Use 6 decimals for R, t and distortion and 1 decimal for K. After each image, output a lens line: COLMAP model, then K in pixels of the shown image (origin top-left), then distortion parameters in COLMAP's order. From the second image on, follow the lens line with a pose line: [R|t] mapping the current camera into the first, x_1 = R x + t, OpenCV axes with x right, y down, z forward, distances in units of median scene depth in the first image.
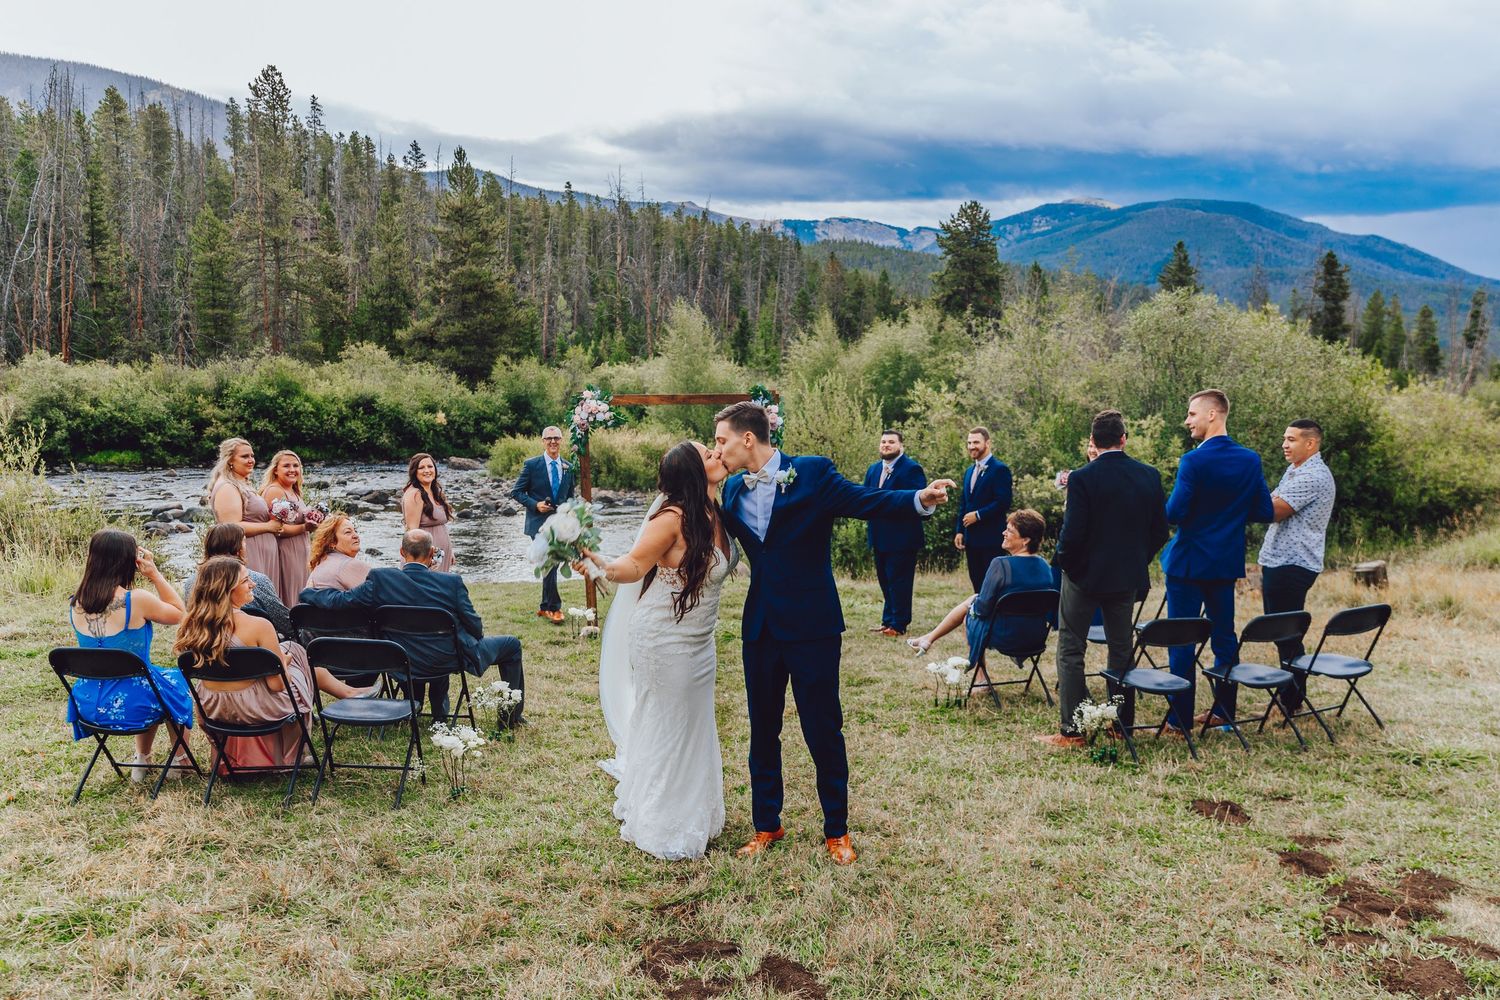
lens RADIAL K [[1340.8, 0, 788.5], [0, 1340.8, 568.3], [0, 0, 1]] dist [0.017250, -0.026494]
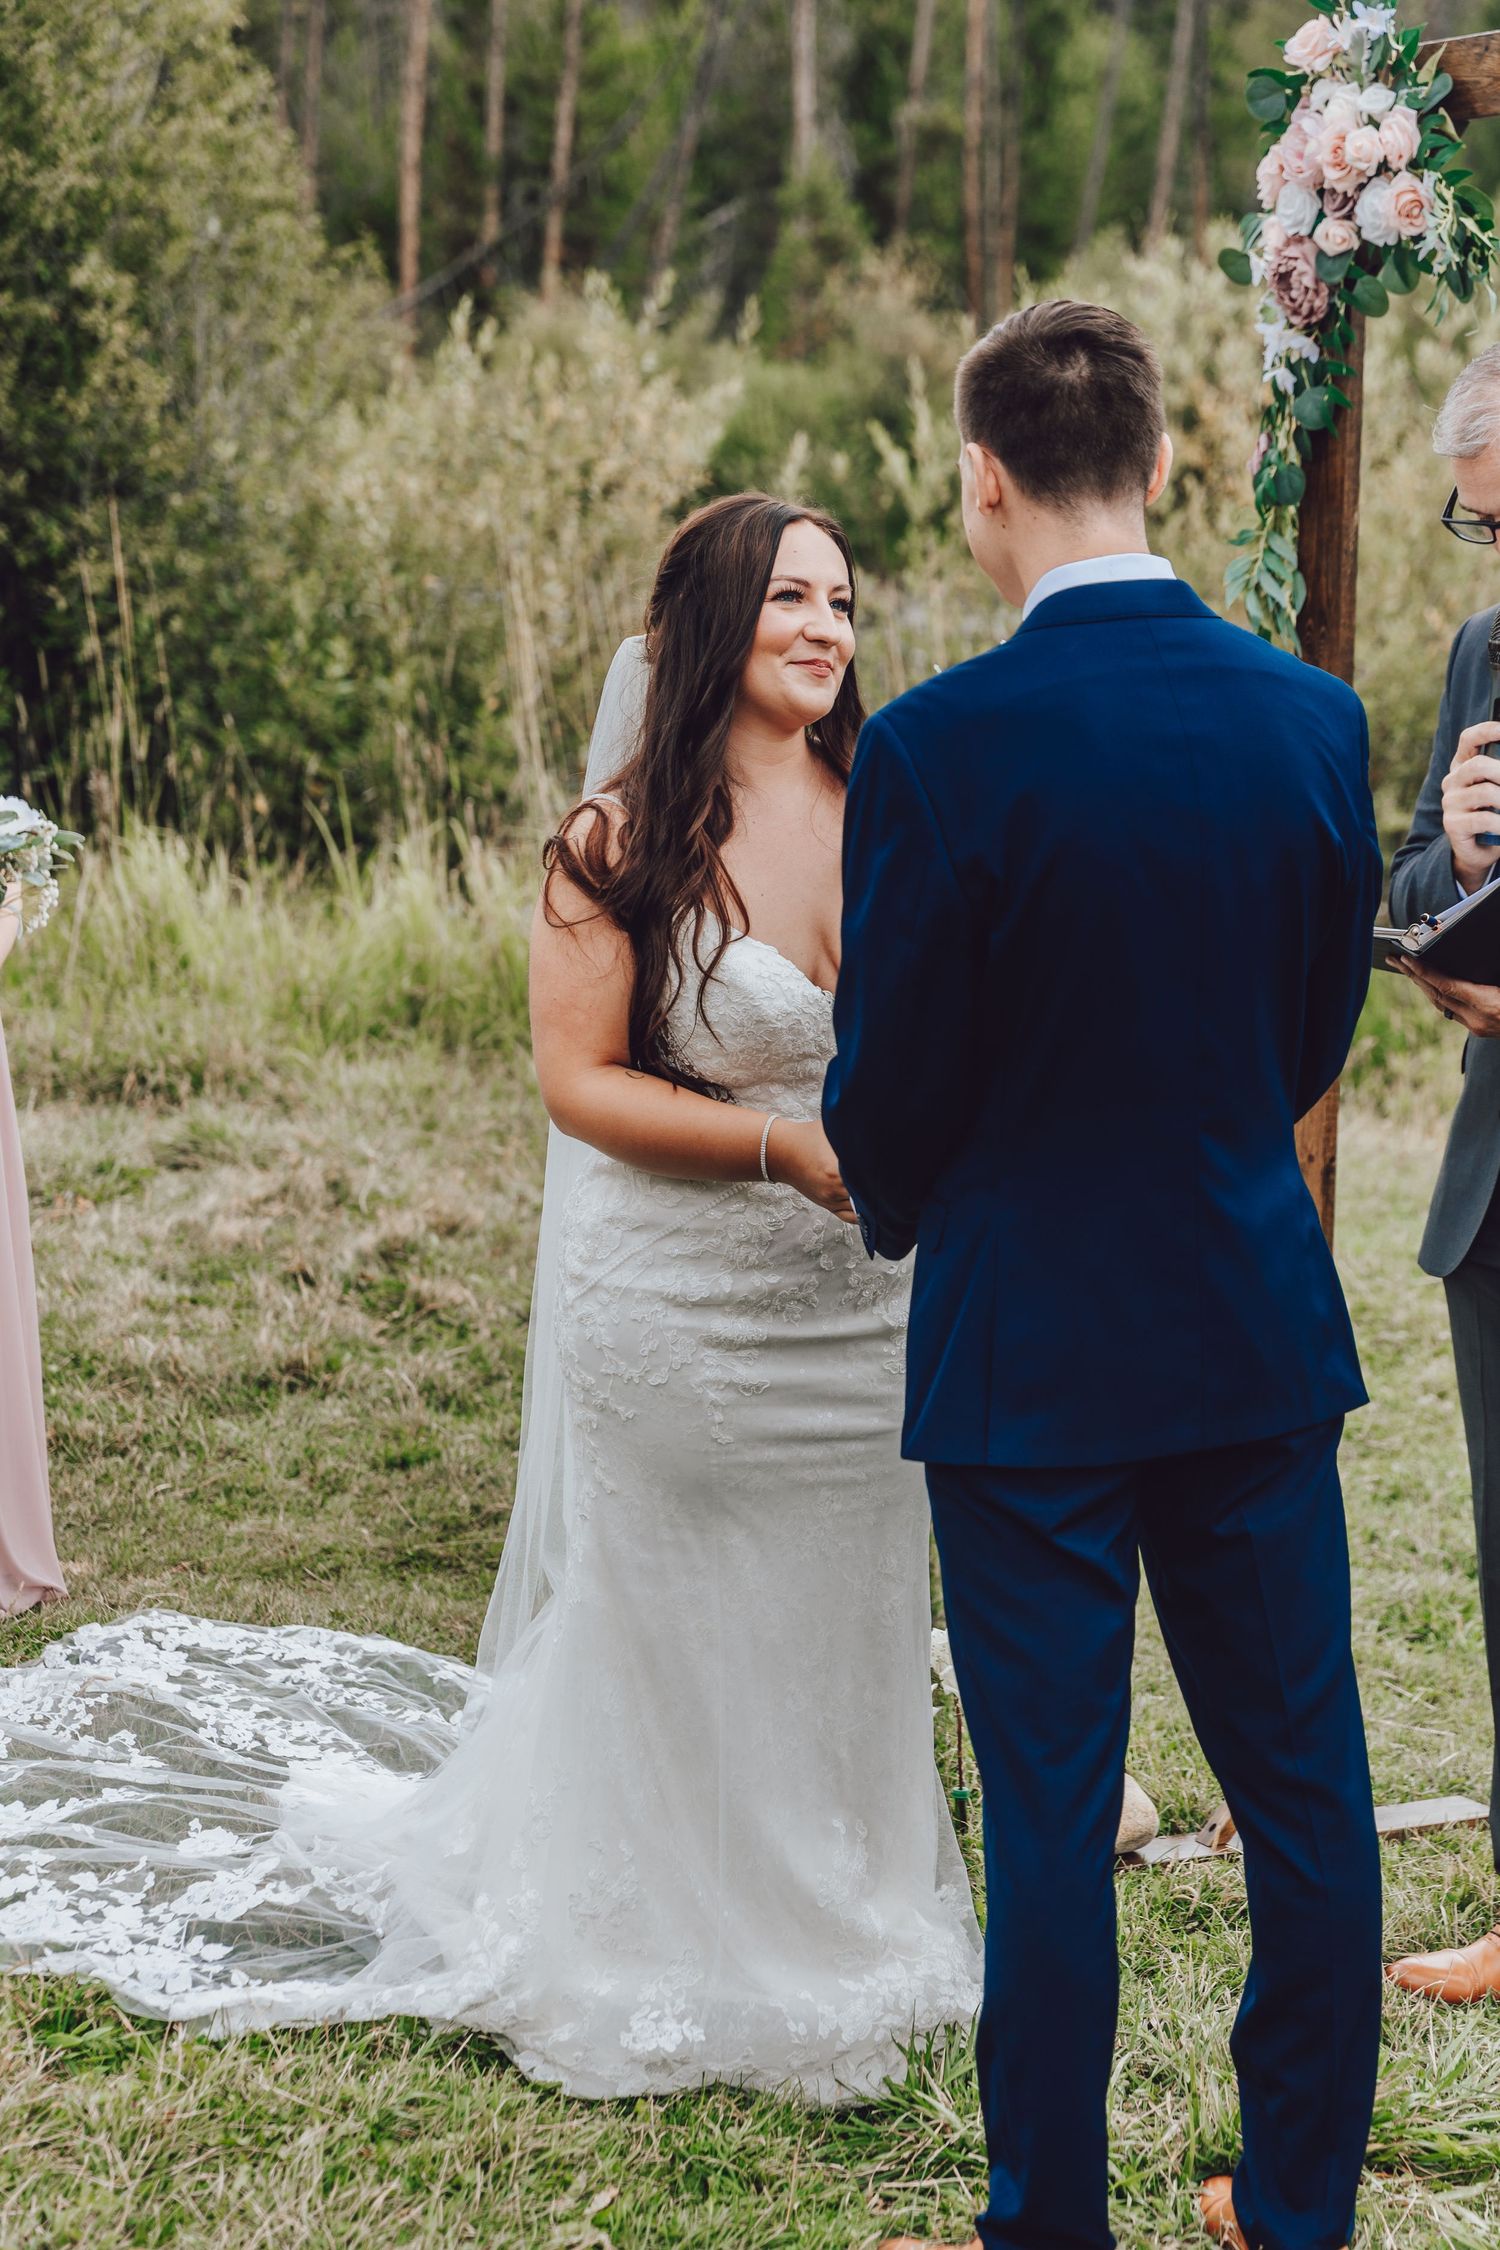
lens RADIAL K [[4334.4, 0, 681.8], [0, 4334.4, 1022.3], [0, 0, 1]] dist [0.030930, 0.000000]
pose [[0.303333, 0.124011, -0.944780, 0.053948], [-0.109289, 0.989480, 0.094790, -0.015137], [0.946596, 0.074501, 0.313695, 0.179755]]
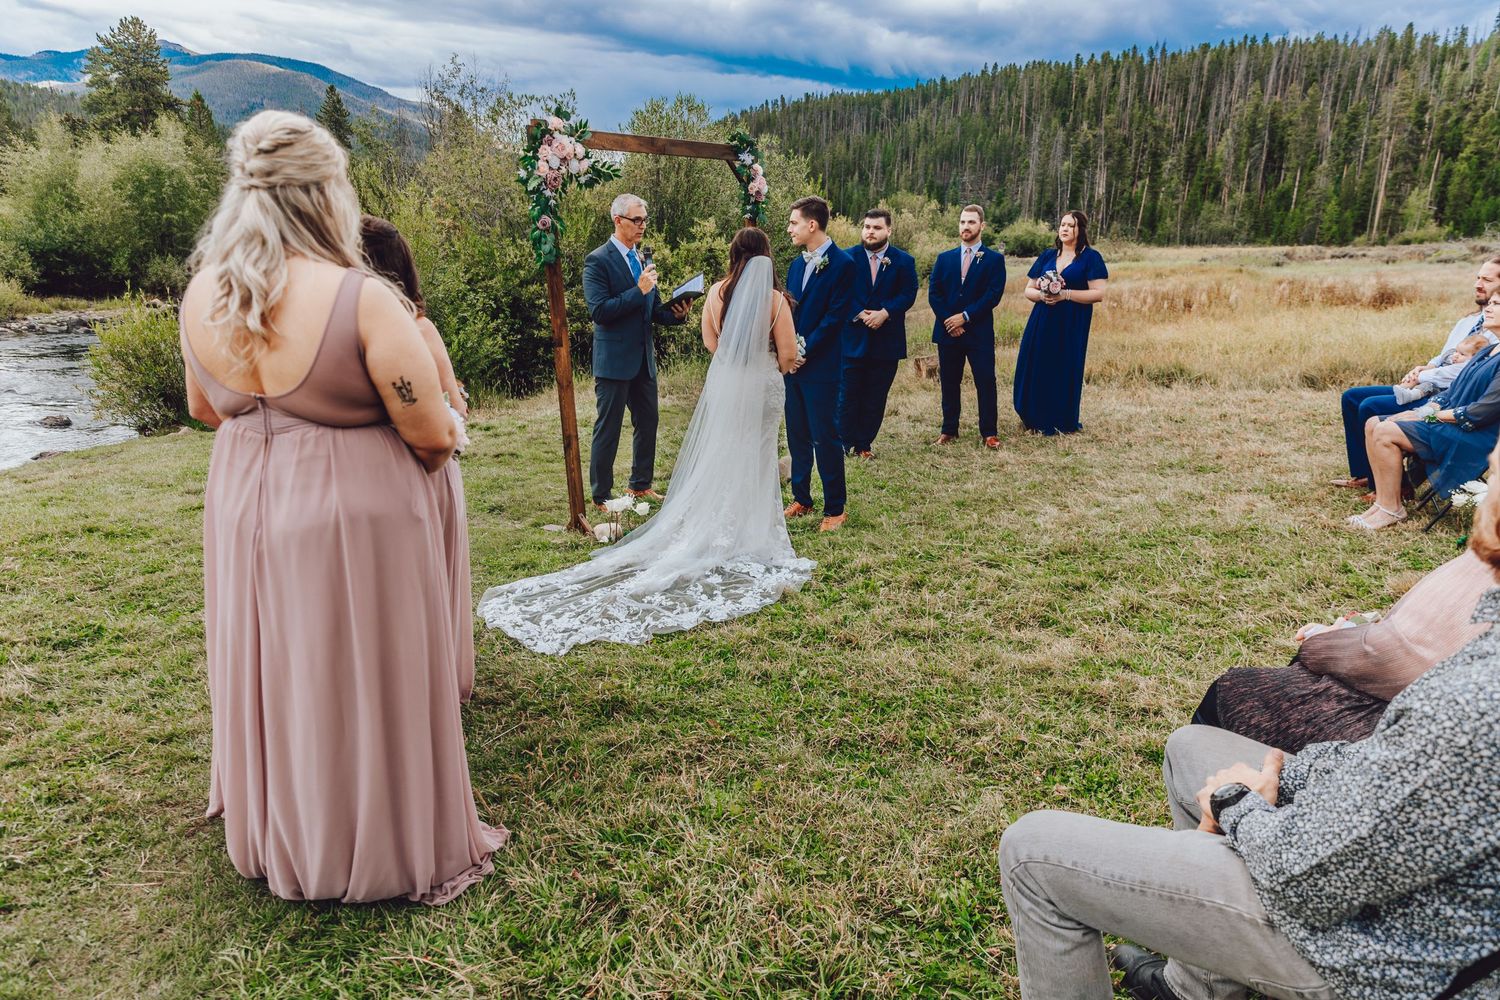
lens RADIAL K [[1027.5, 0, 742.7], [0, 1027.5, 524.4], [0, 0, 1]] dist [0.025230, 0.003291]
pose [[0.756113, -0.170662, 0.631797, -0.087604], [0.078164, 0.982039, 0.171726, -0.006917], [-0.649756, -0.080461, 0.755872, 0.132843]]
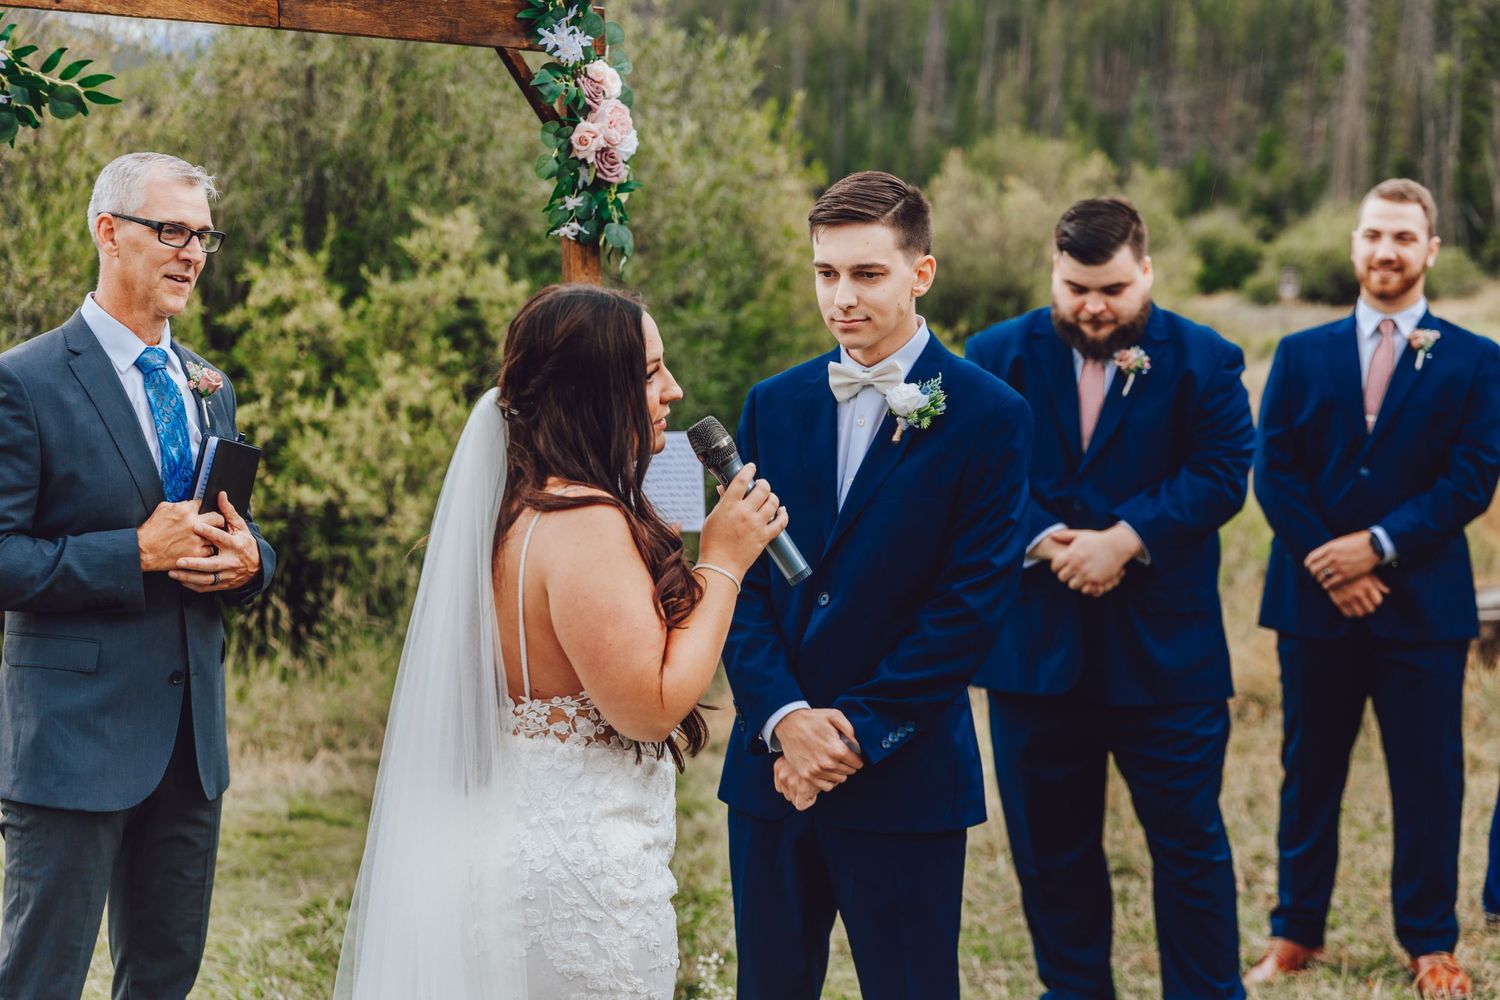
lens RADIAL K [[2889.6, 0, 684.8], [0, 2889.6, 495.0], [0, 0, 1]] dist [0.030930, 0.000000]
pose [[0.728850, -0.050590, 0.682801, -0.070107], [0.077276, 0.996972, -0.008620, -0.011394], [-0.680298, 0.059047, 0.730553, 0.151915]]
